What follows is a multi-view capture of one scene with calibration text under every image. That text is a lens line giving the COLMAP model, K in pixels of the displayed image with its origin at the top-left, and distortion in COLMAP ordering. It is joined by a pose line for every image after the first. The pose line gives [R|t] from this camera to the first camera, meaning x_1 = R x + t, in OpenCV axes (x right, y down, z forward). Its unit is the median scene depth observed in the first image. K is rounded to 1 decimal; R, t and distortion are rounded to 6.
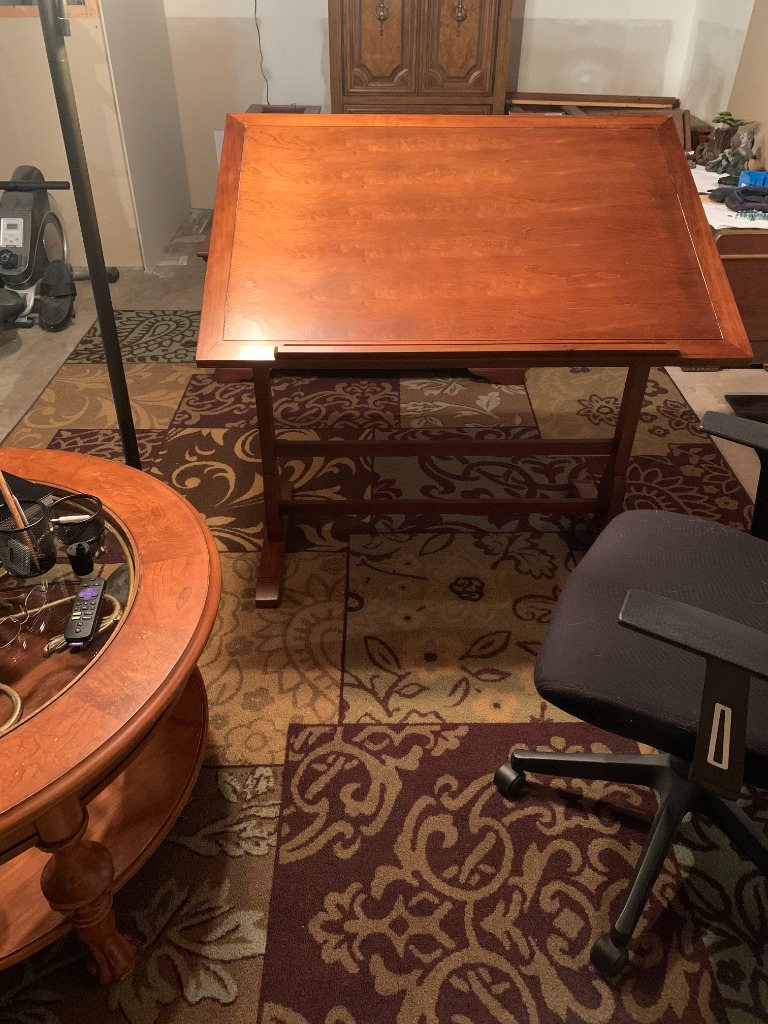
lens RADIAL K [[783.6, 0, 384.0], [0, 783.6, 512.0], [0, 0, 1]] dist [0.105046, -0.123353]
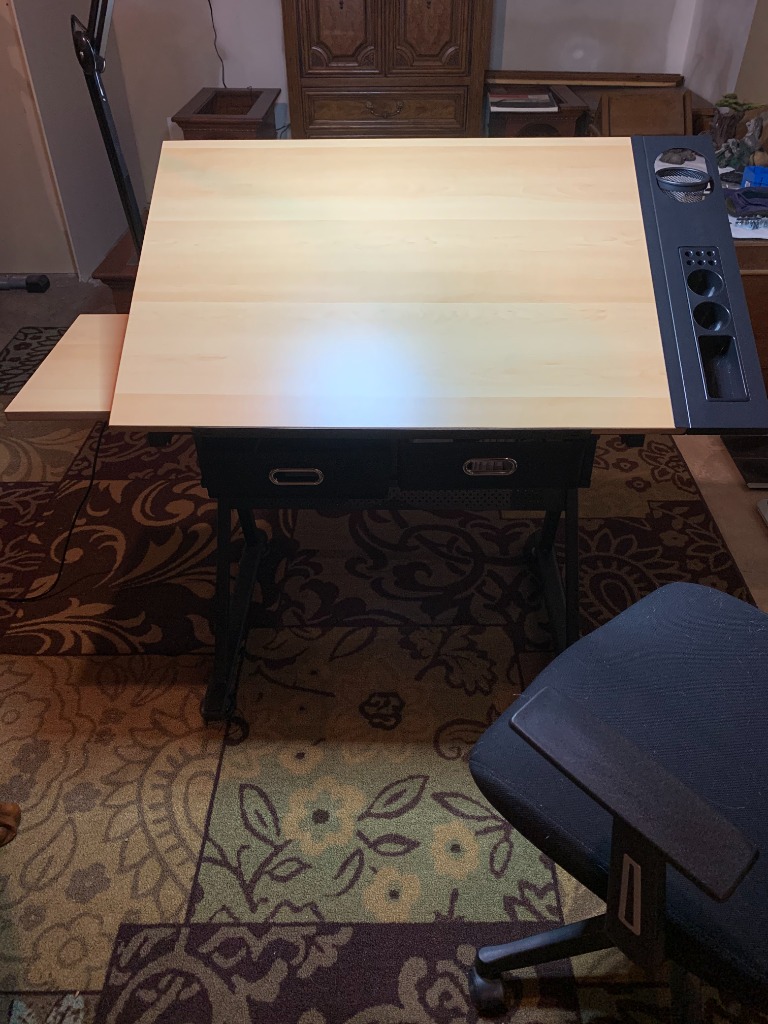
lens RADIAL K [[783.9, 0, 384.0], [0, 783.9, 512.0], [0, 0, 1]] dist [0.046720, -0.044520]
pose [[0.999604, 0.001434, -0.028119, 0.129237], [-0.000458, 0.999398, 0.034676, -0.130961], [0.028152, -0.034650, 0.999003, 0.200511]]
